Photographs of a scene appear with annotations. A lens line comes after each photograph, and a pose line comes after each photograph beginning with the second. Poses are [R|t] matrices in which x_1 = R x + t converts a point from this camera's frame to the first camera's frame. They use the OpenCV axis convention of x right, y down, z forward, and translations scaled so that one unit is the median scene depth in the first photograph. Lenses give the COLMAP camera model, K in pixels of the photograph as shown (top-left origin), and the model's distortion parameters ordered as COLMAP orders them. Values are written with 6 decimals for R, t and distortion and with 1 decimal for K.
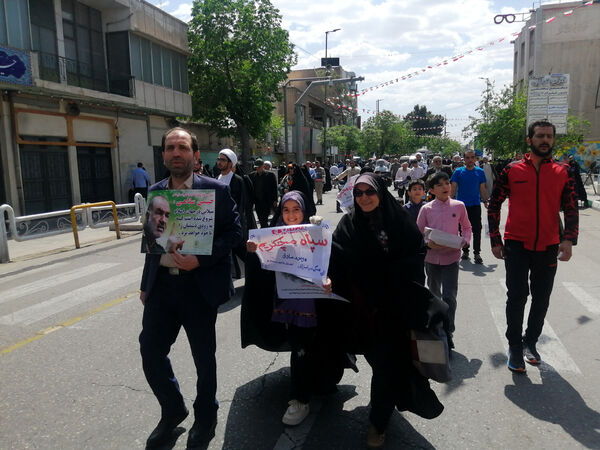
lens RADIAL K [[473.8, 0, 308.6], [0, 473.8, 227.9], [0, 0, 1]] dist [0.067765, -0.122428]
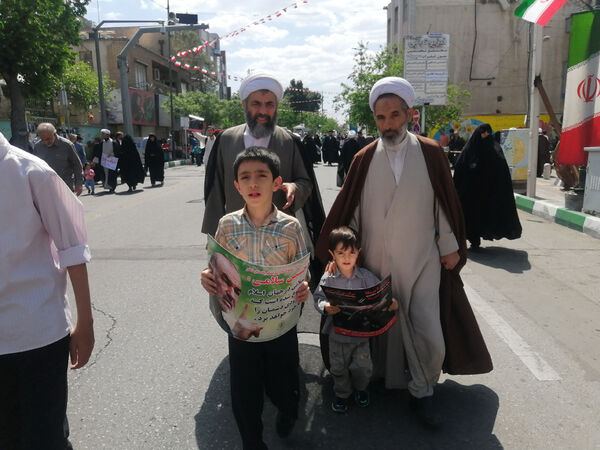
lens RADIAL K [[473.8, 0, 308.6], [0, 473.8, 227.9], [0, 0, 1]] dist [0.067765, -0.122428]
pose [[0.970406, -0.035533, 0.238852, 0.051507], [0.024377, 0.998477, 0.049499, -0.014642], [-0.240247, -0.042212, 0.969794, 0.131681]]
